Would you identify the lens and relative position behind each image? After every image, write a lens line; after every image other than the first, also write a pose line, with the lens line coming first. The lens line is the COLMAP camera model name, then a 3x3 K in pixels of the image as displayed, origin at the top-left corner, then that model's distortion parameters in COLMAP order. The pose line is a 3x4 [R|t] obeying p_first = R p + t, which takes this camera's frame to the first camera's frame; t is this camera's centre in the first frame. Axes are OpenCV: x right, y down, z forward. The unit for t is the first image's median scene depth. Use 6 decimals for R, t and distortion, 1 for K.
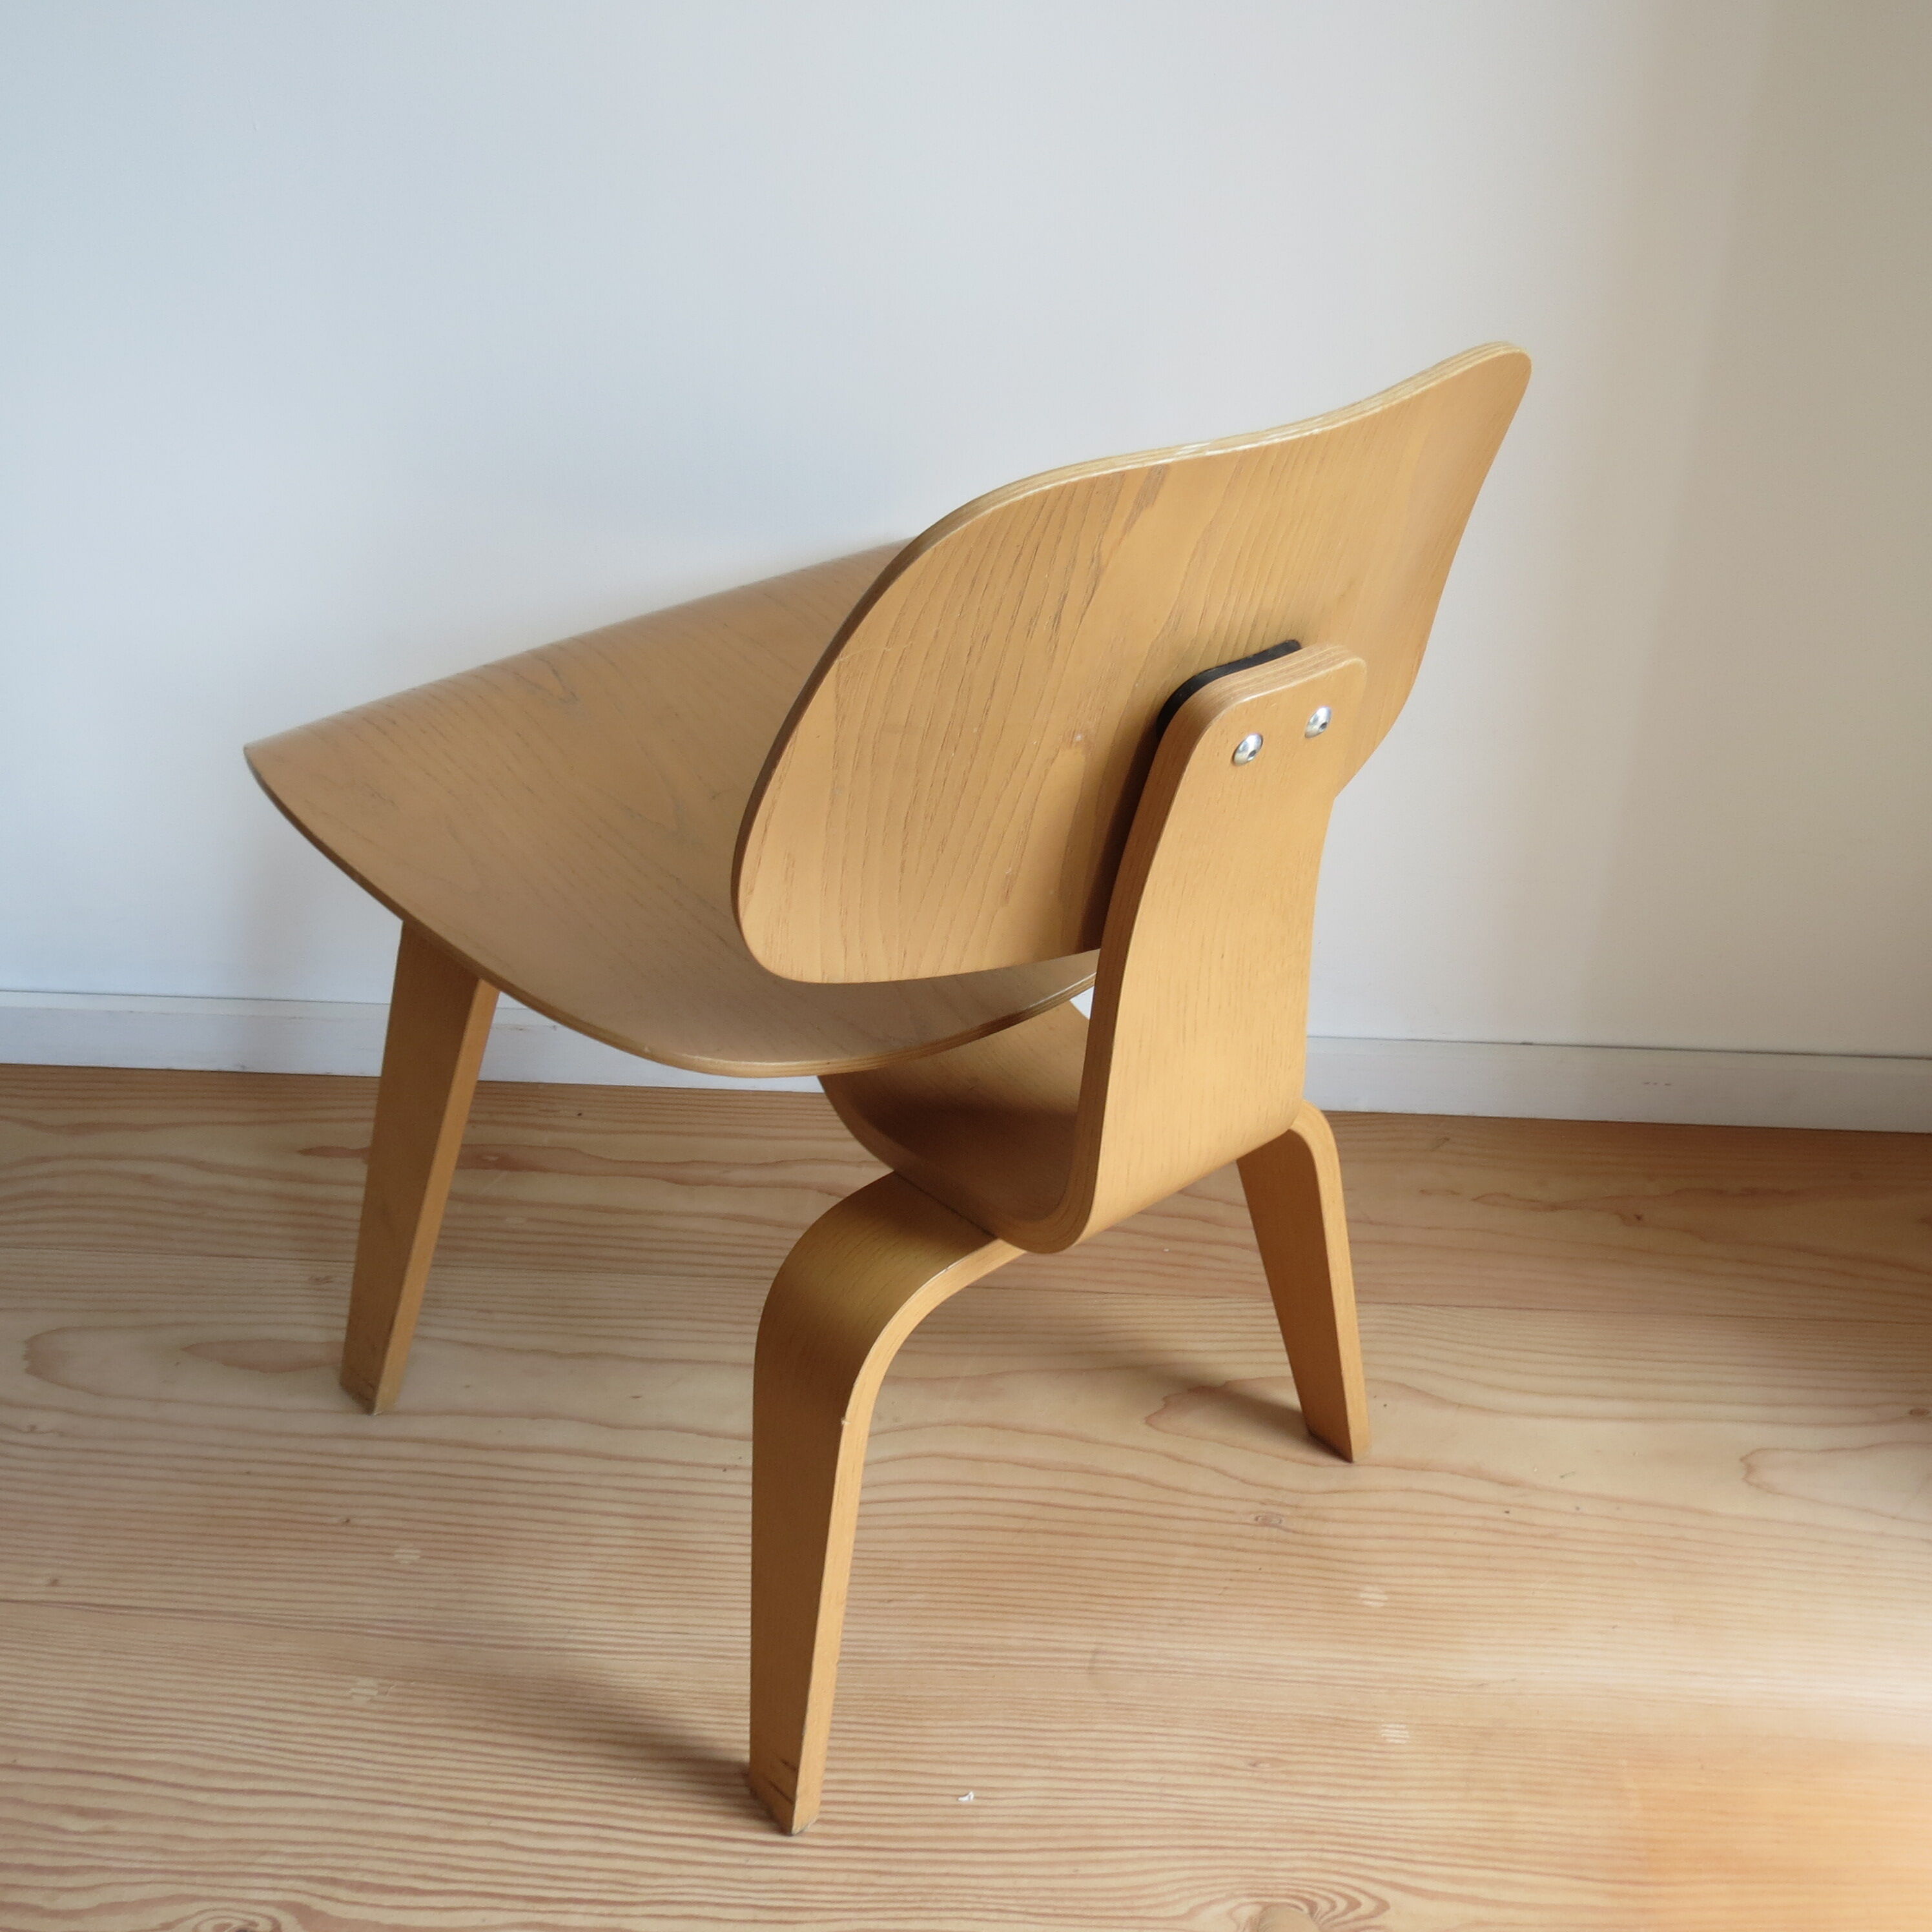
lens RADIAL K [[2345.0, 0, 970.6], [0, 2345.0, 967.2], [0, 0, 1]] dist [-0.040677, 0.000000]
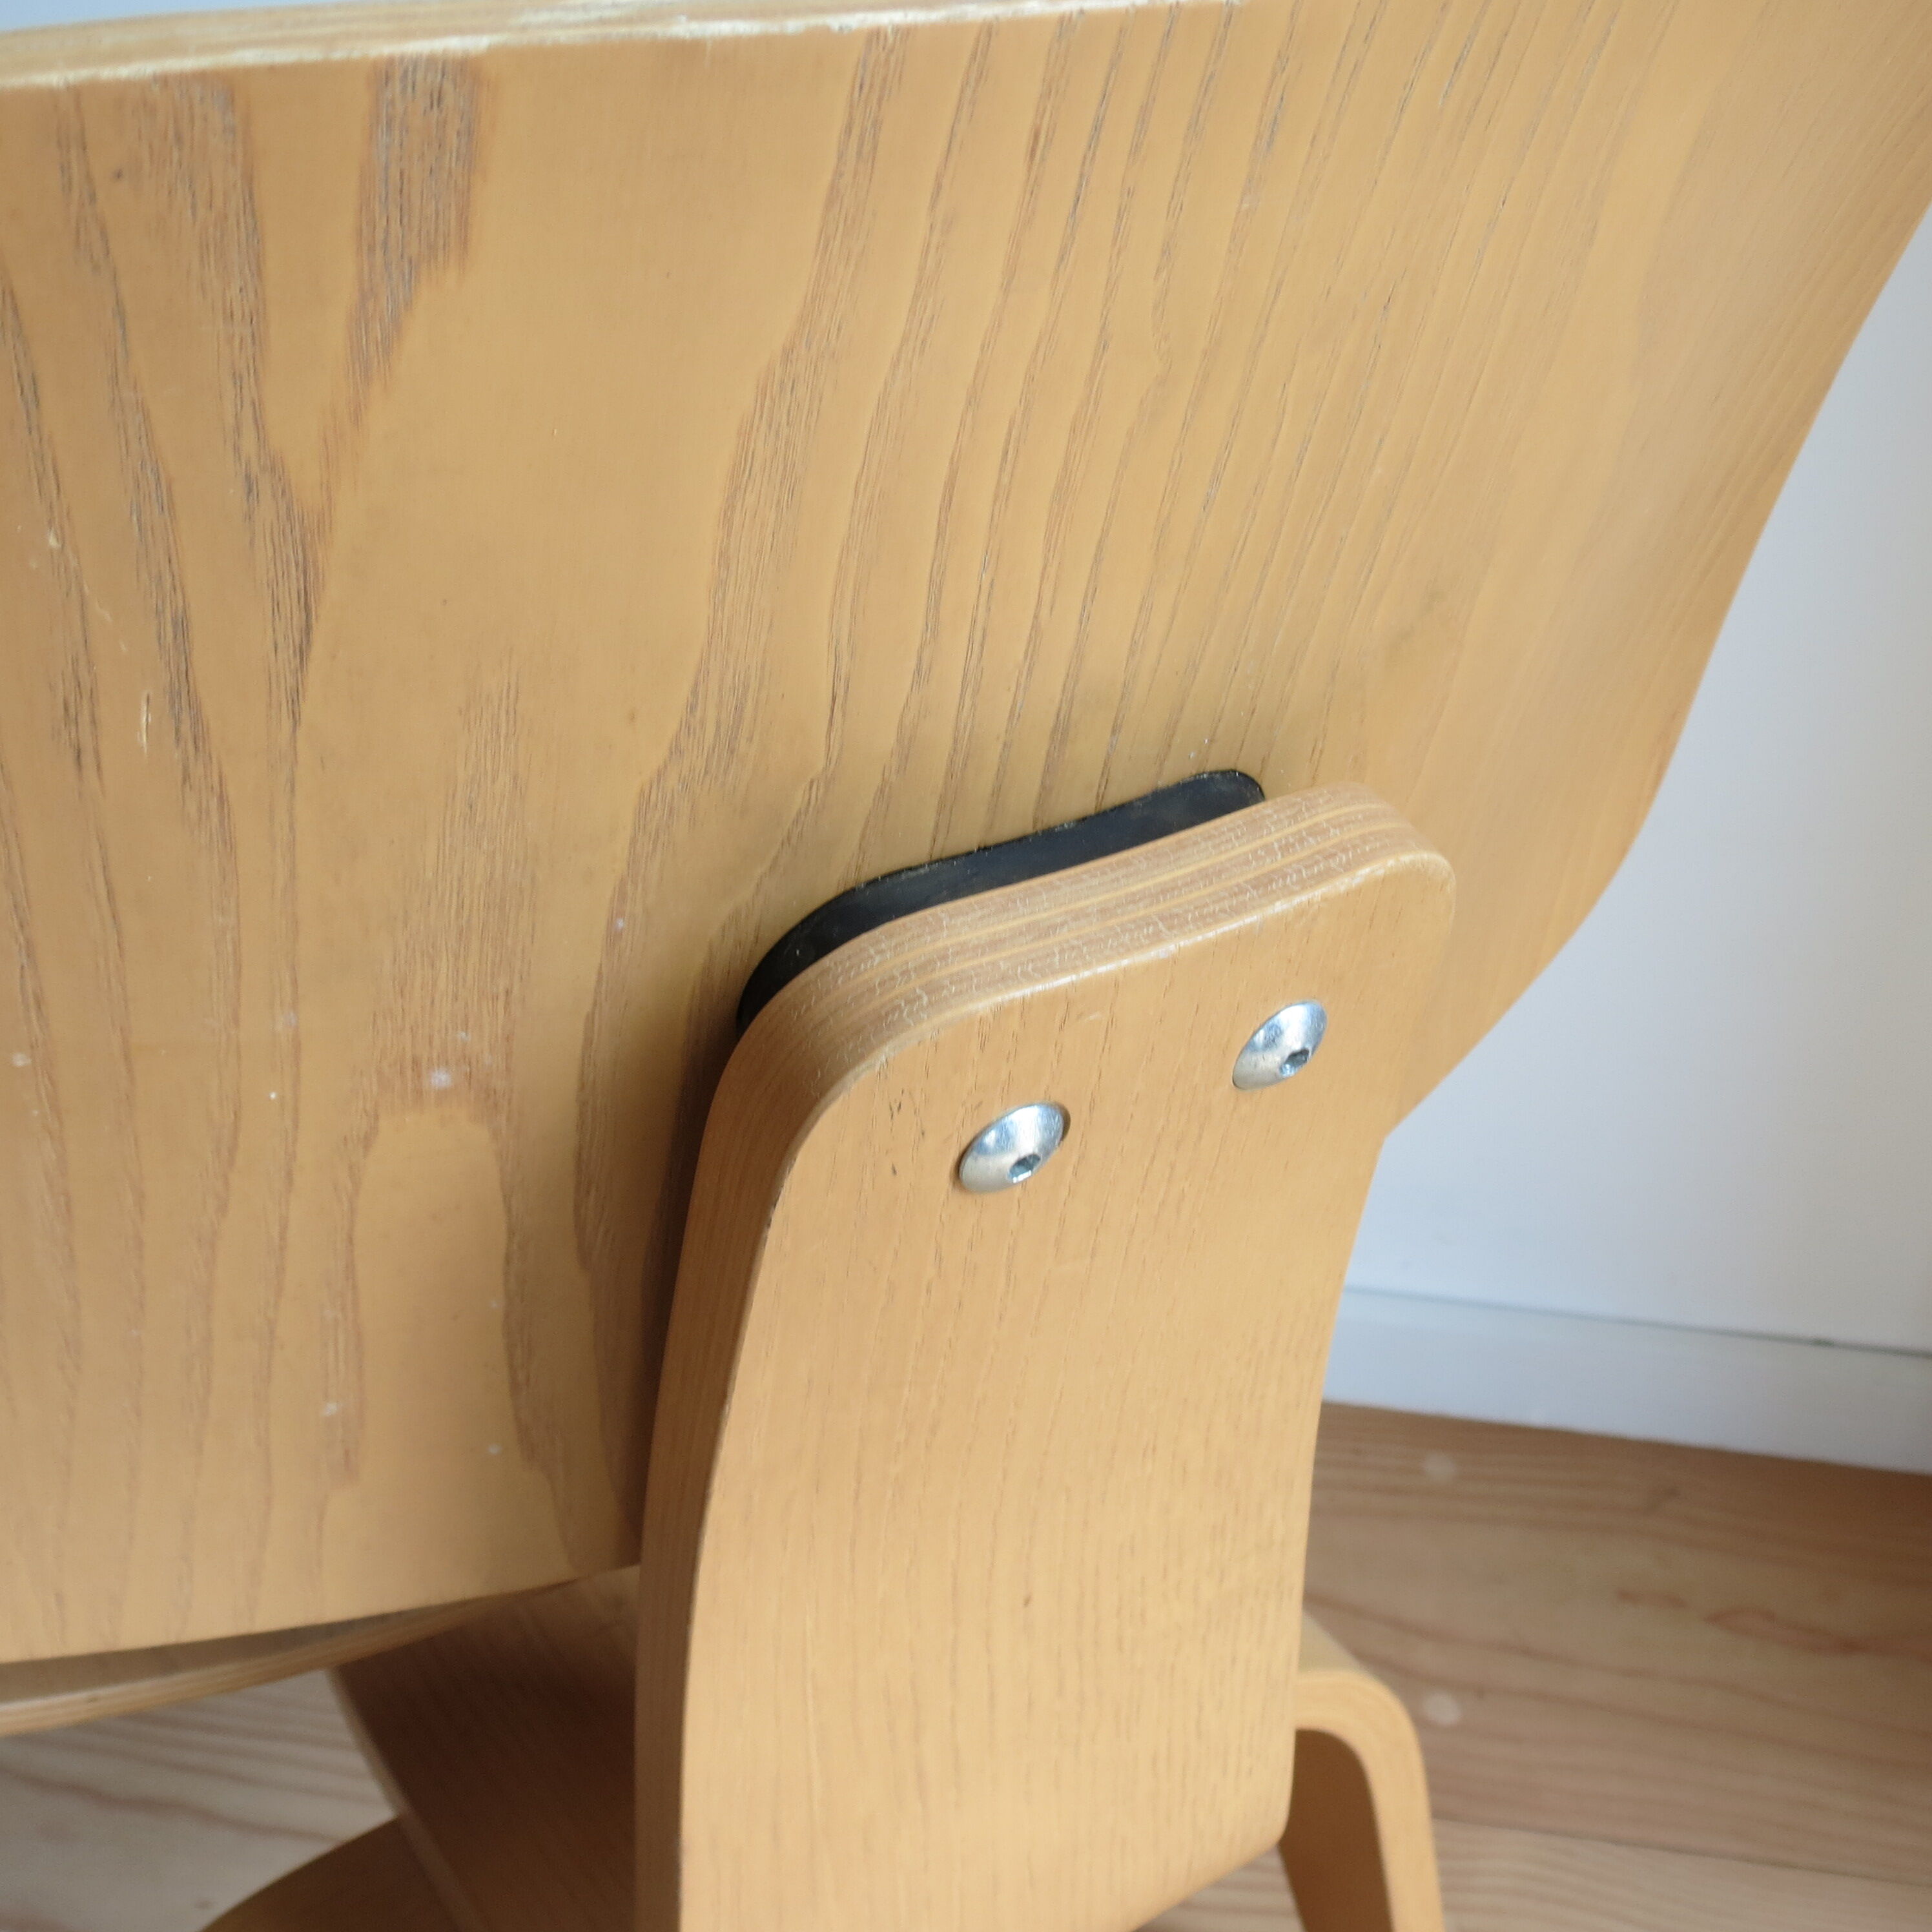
lens RADIAL K [[2345.0, 0, 969.6], [0, 2345.0, 977.4], [0, 0, 1]] dist [-0.040677, 0.000000]
pose [[0.992030, 0.067079, -0.106665, 0.142579], [-0.063124, 0.997202, 0.040040, -0.125516], [0.109053, -0.032988, 0.993488, 0.700668]]
